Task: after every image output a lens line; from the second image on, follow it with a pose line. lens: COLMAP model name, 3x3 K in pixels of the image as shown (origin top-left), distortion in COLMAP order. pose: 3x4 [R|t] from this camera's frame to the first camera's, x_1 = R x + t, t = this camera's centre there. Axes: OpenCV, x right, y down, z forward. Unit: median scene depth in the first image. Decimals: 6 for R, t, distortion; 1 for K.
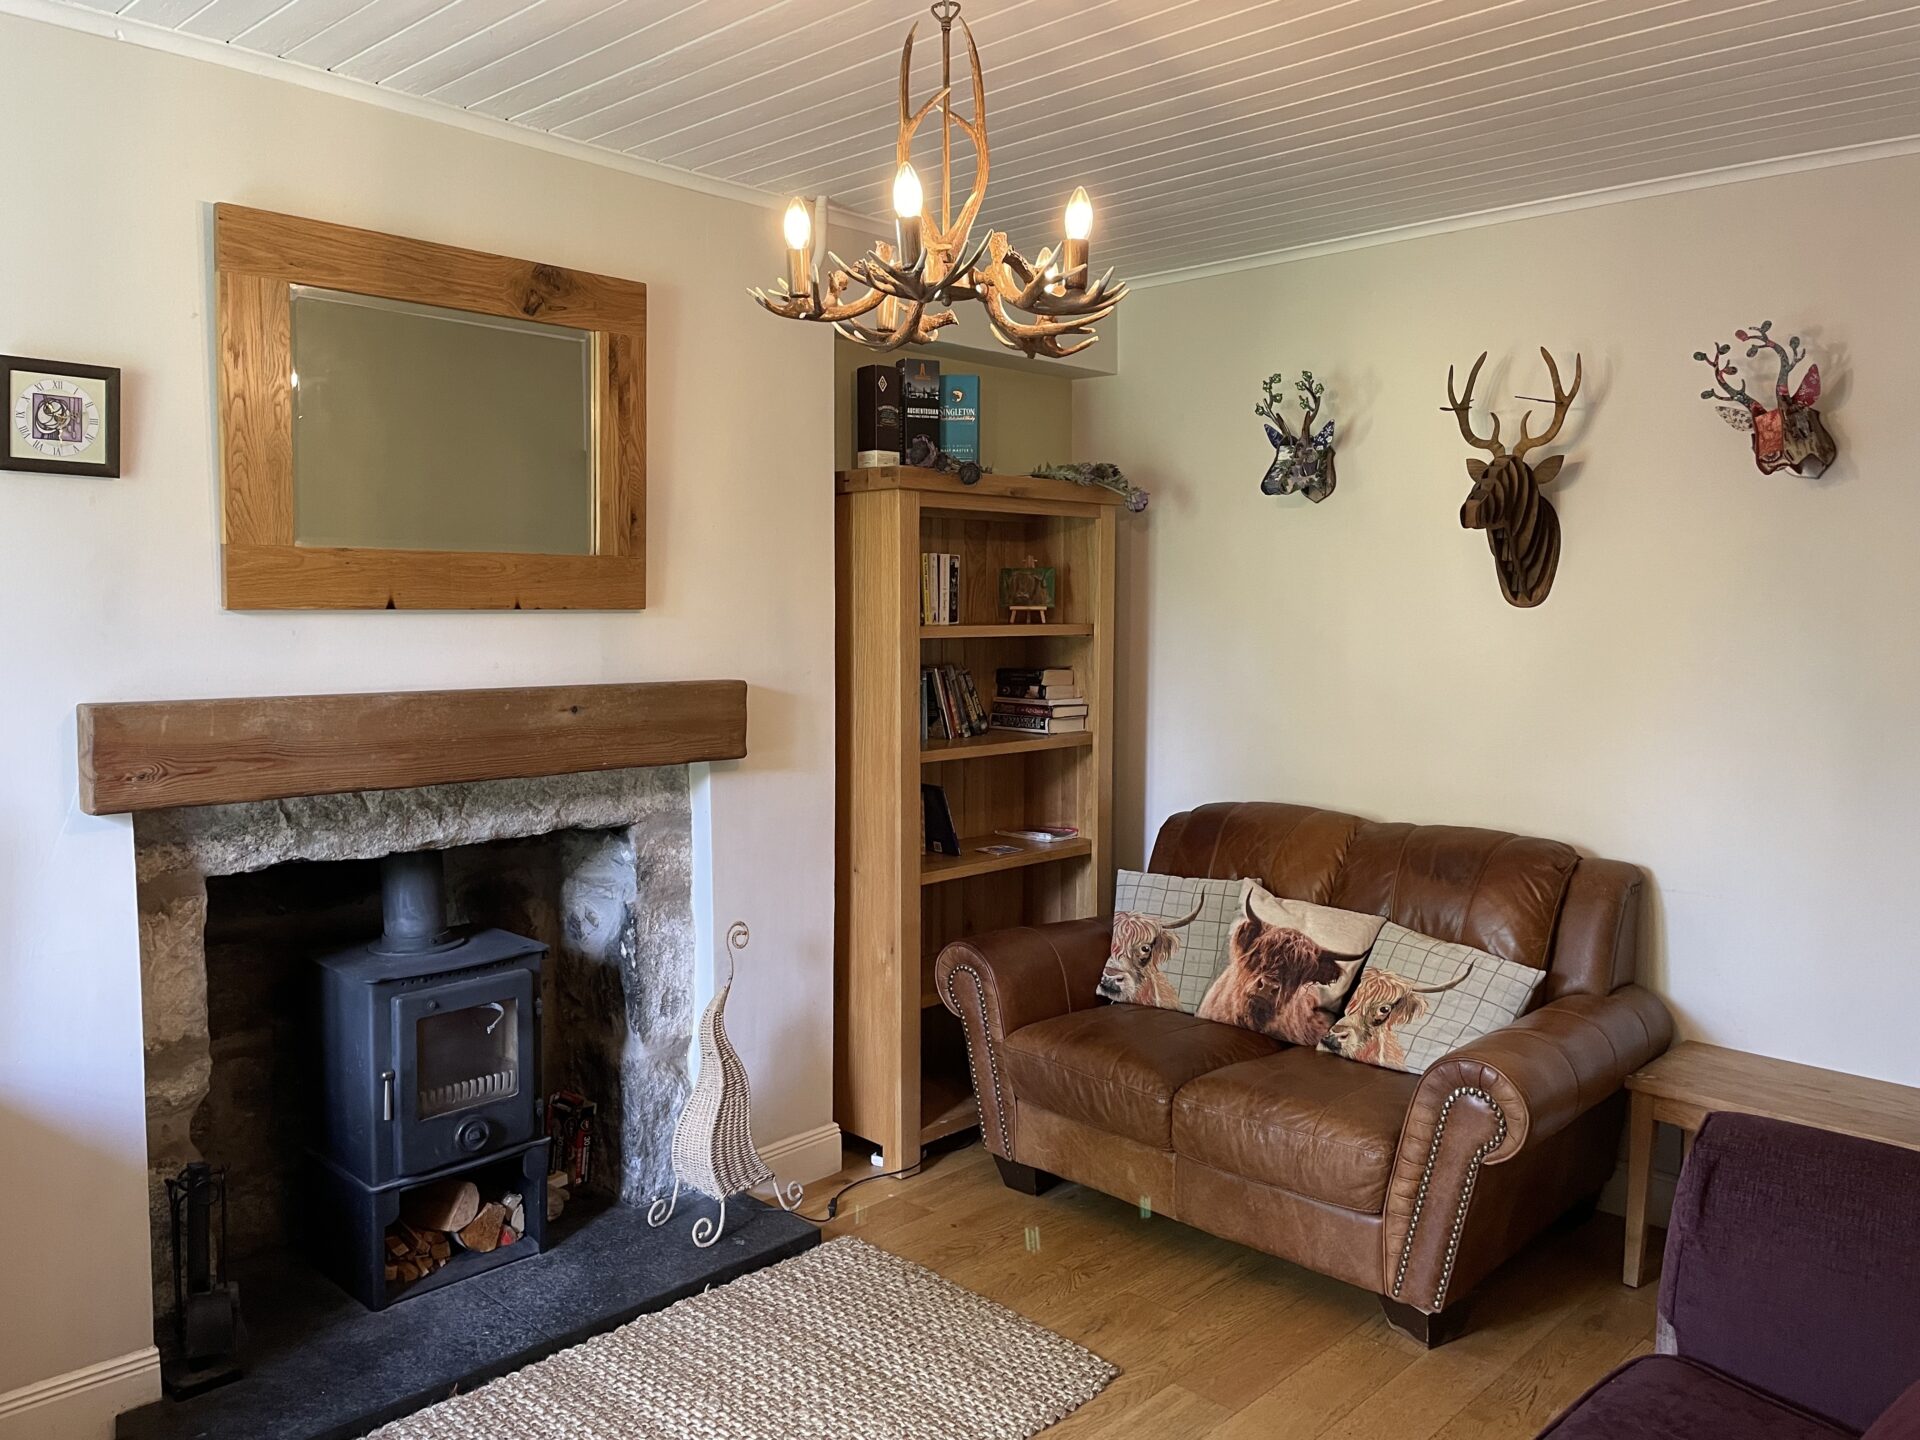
lens RADIAL K [[1456.0, 0, 960.0], [0, 1456.0, 720.0], [0, 0, 1]] dist [0.050794, -0.000266]
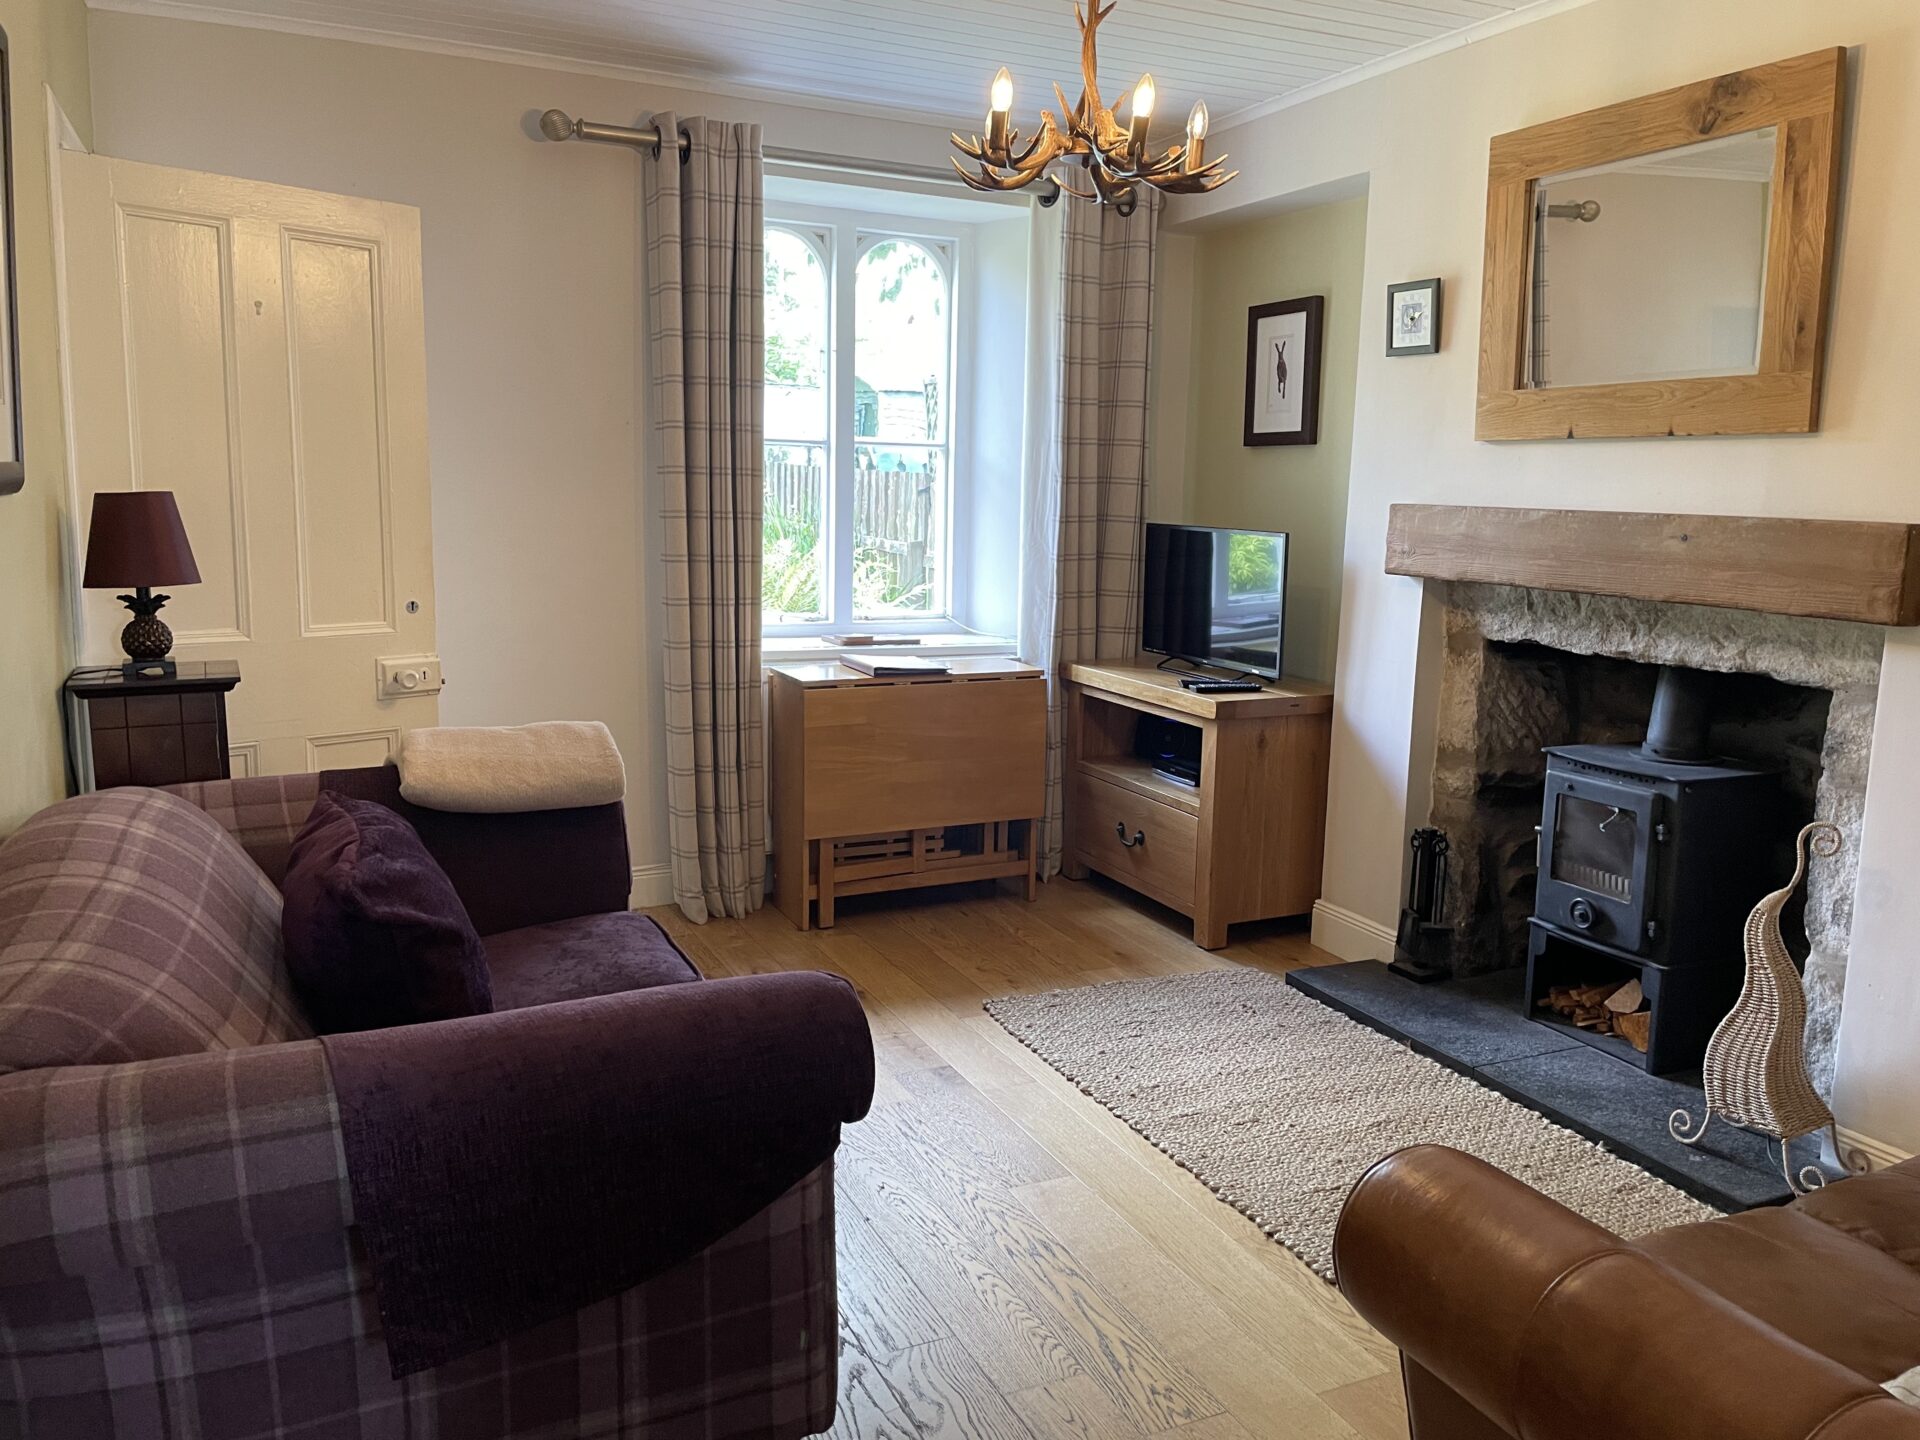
lens RADIAL K [[1428.0, 0, 960.0], [0, 1428.0, 720.0], [0, 0, 1]] dist [0.002768, -0.002536]
pose [[-0.348469, 0.143655, -0.926246, 0.838904], [-0.099190, 0.976985, 0.188841, -0.021390], [0.932057, 0.157680, -0.326200, 0.910821]]
